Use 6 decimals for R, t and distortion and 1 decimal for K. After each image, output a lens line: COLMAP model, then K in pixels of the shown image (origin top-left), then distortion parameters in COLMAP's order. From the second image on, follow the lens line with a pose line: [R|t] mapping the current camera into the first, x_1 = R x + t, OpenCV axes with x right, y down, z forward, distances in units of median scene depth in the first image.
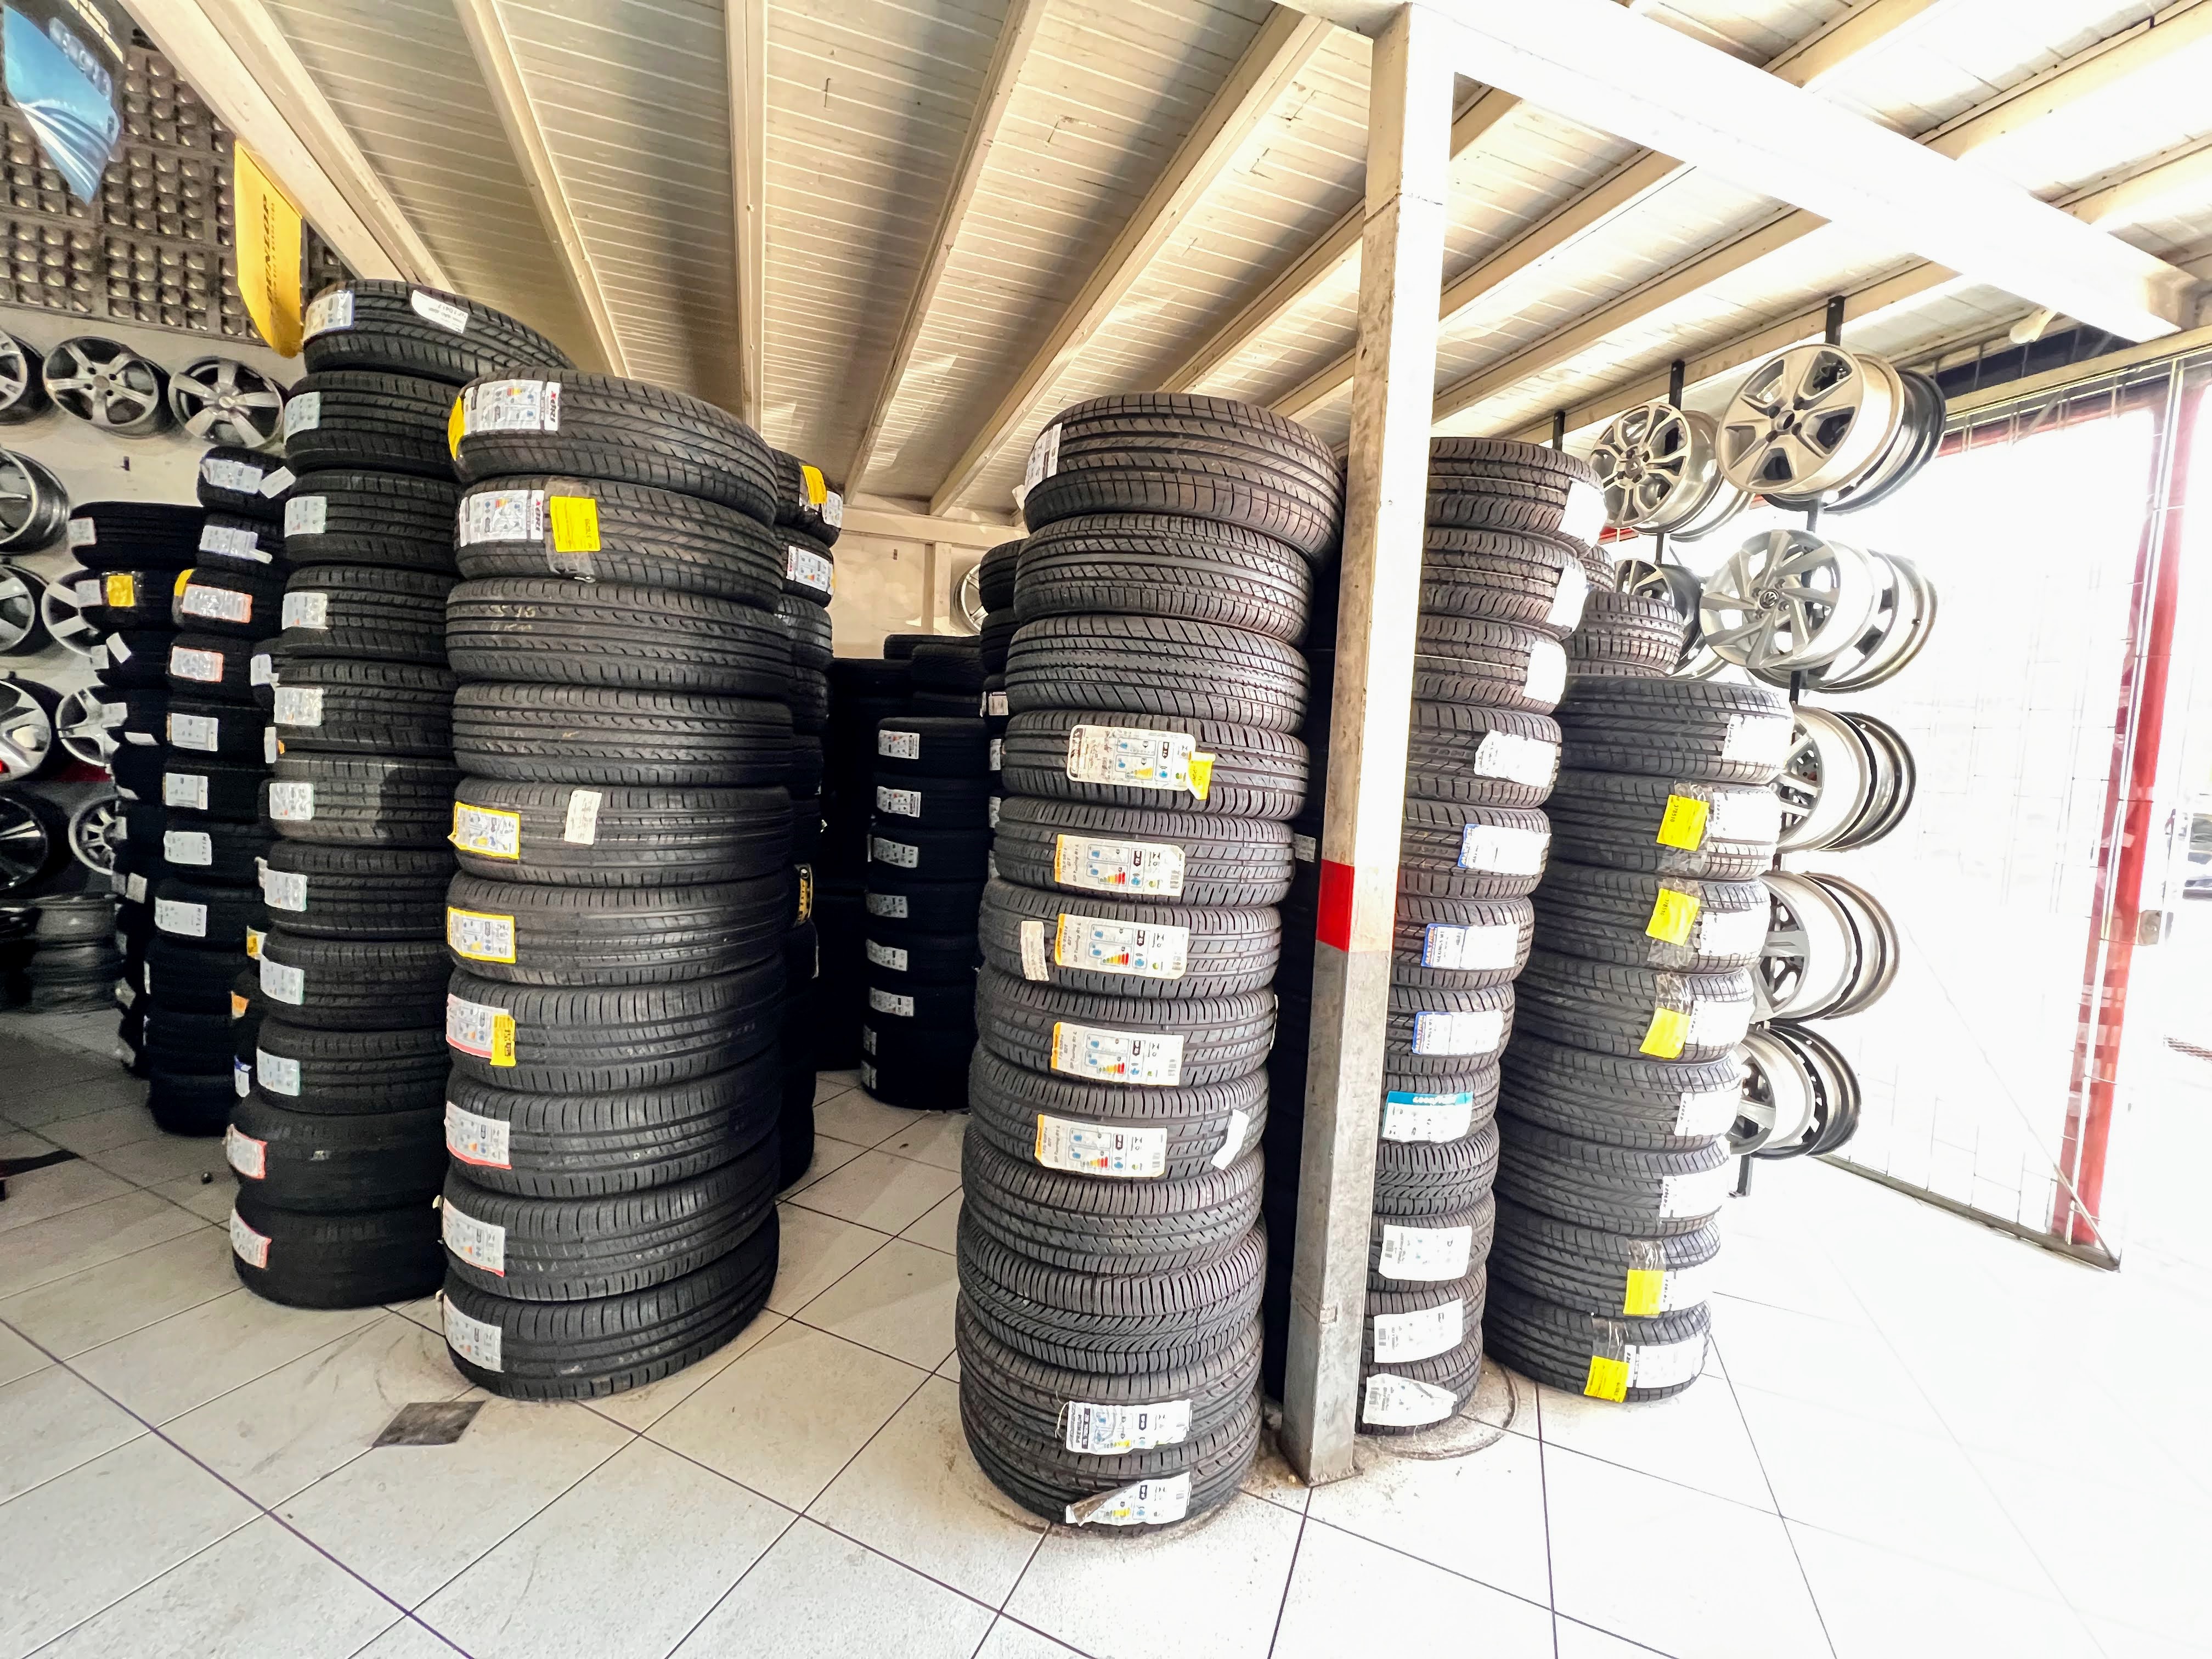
lens RADIAL K [[886.8, 0, 1104.4], [0, 886.8, 829.1], [0, 0, 1]] dist [-0.002120, 0.000489]
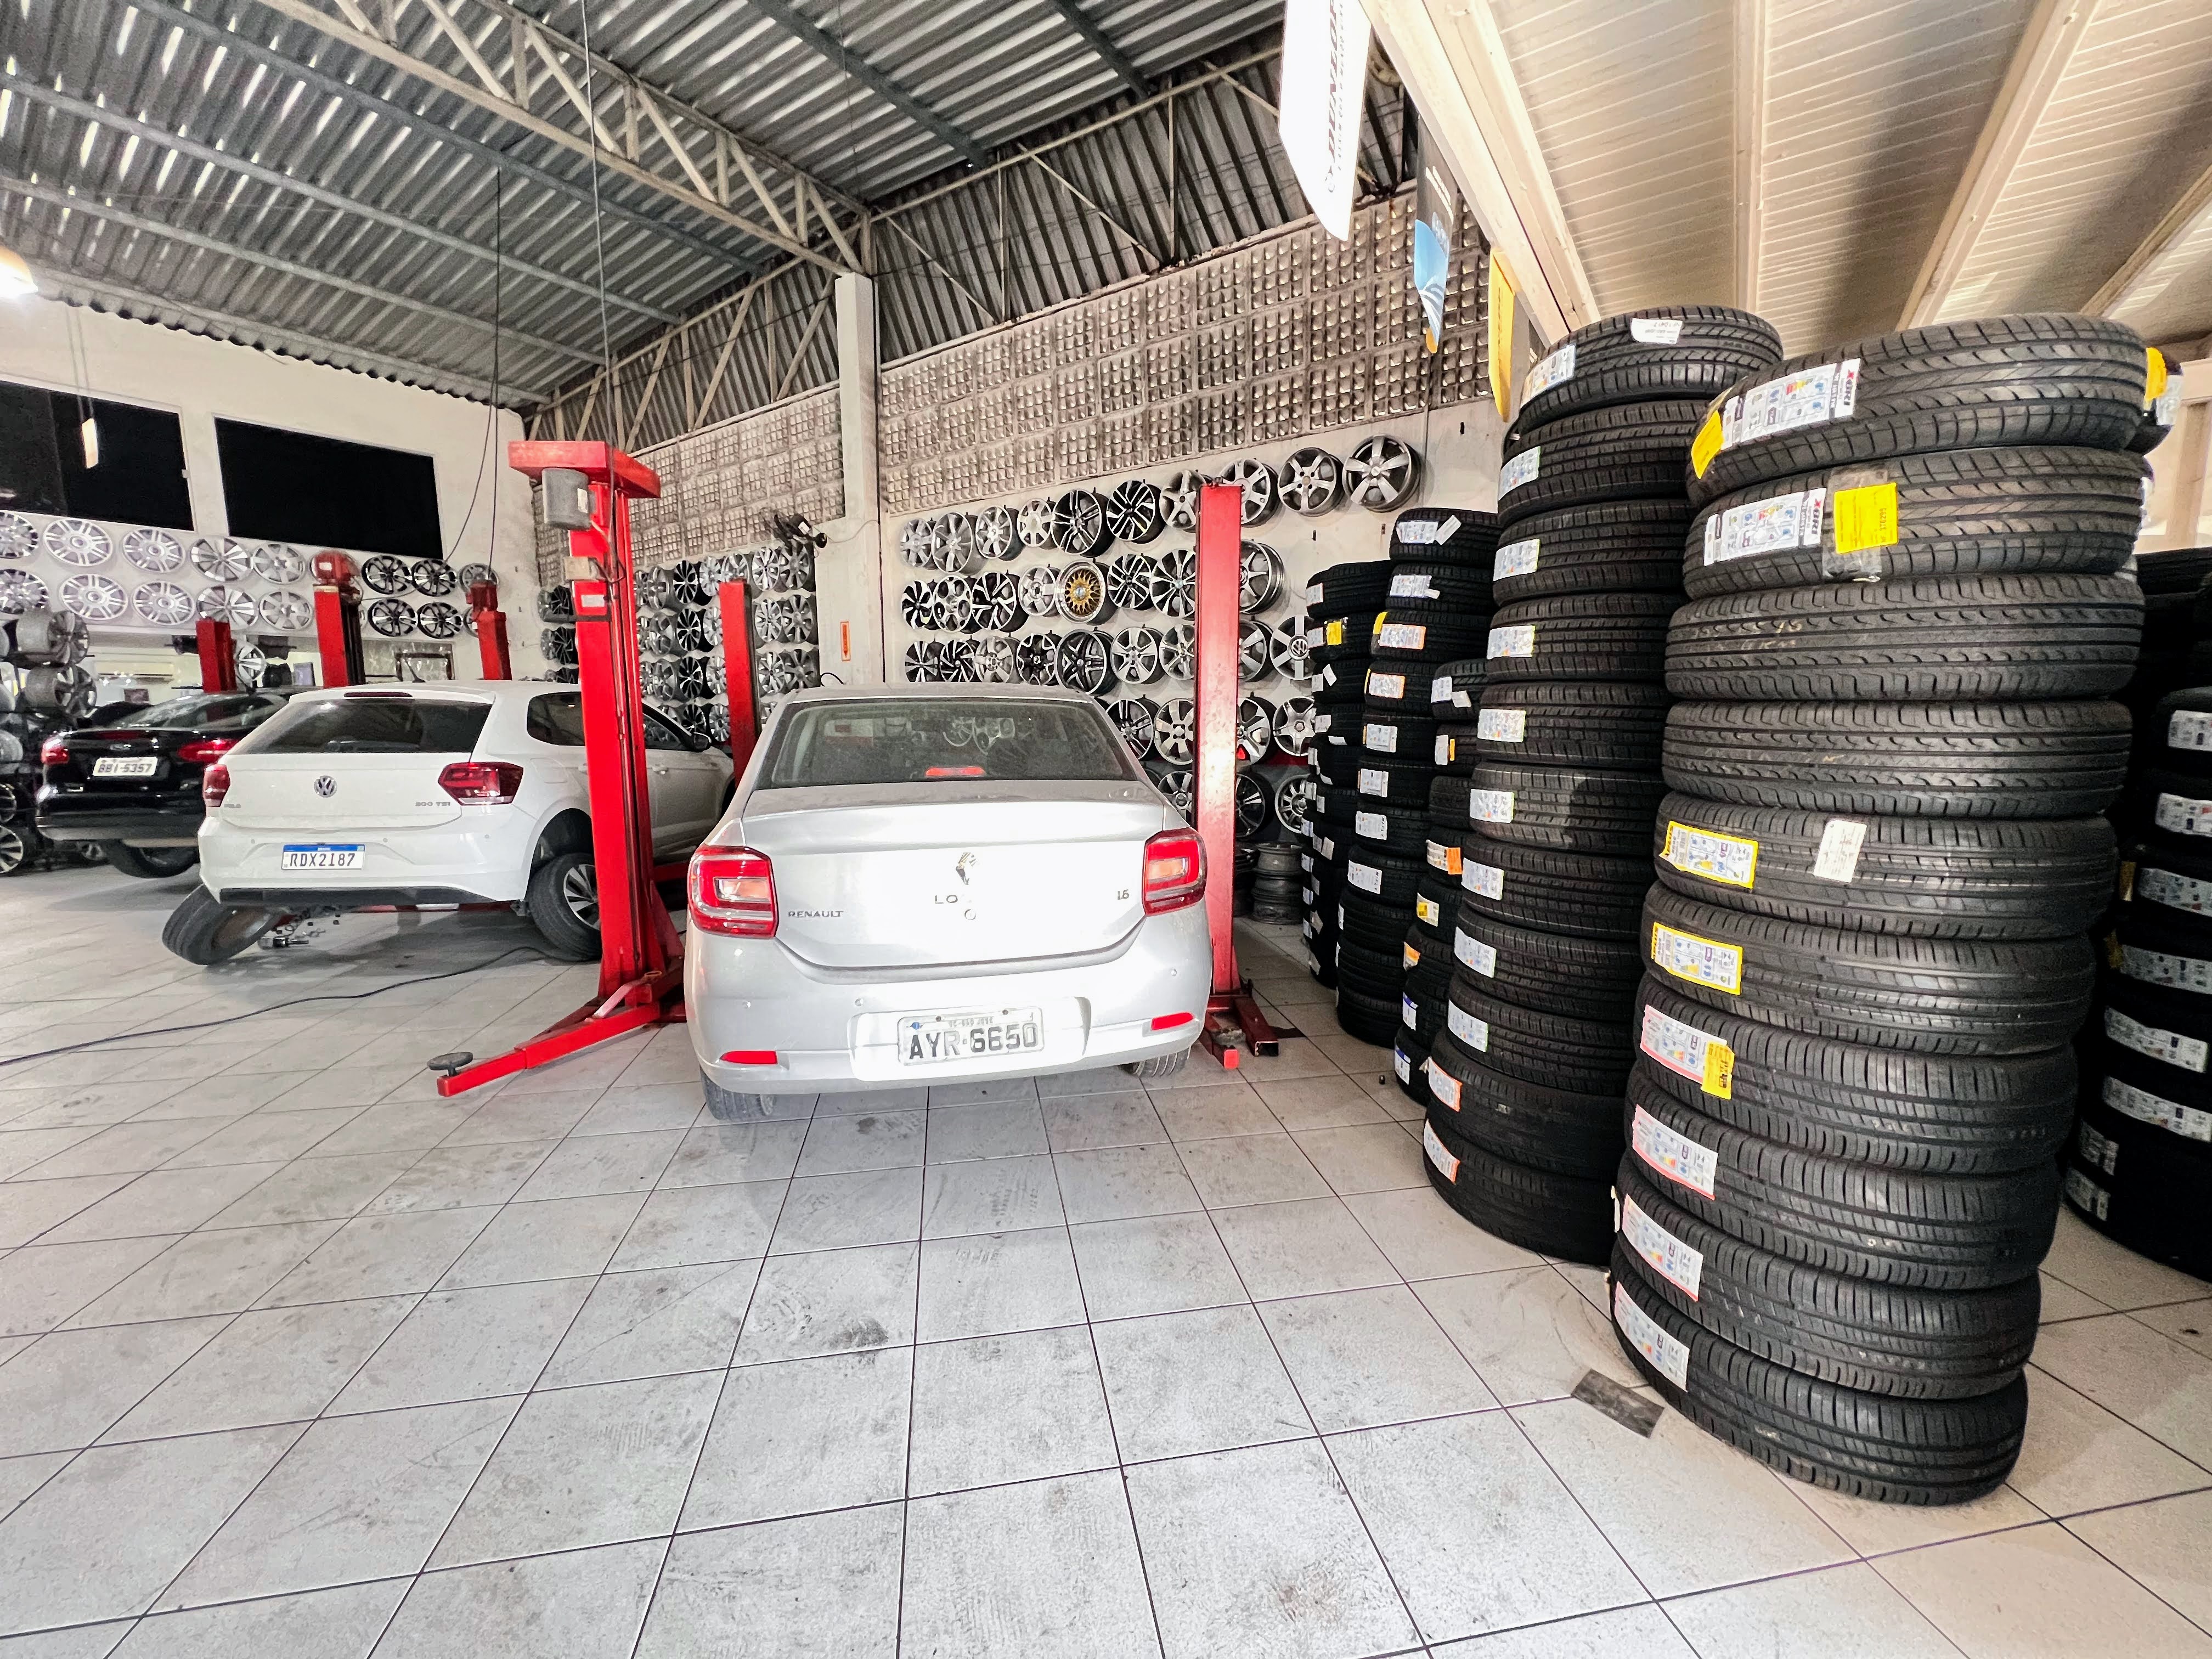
lens RADIAL K [[886.8, 0, 1102.4], [0, 886.8, 829.6], [0, 0, 1]] dist [-0.002120, 0.000489]
pose [[0.549507, 0.068670, -0.832662, -0.240581], [-0.035281, 0.997635, 0.058992, -0.057211], [0.834744, -0.003039, 0.550630, -0.101596]]
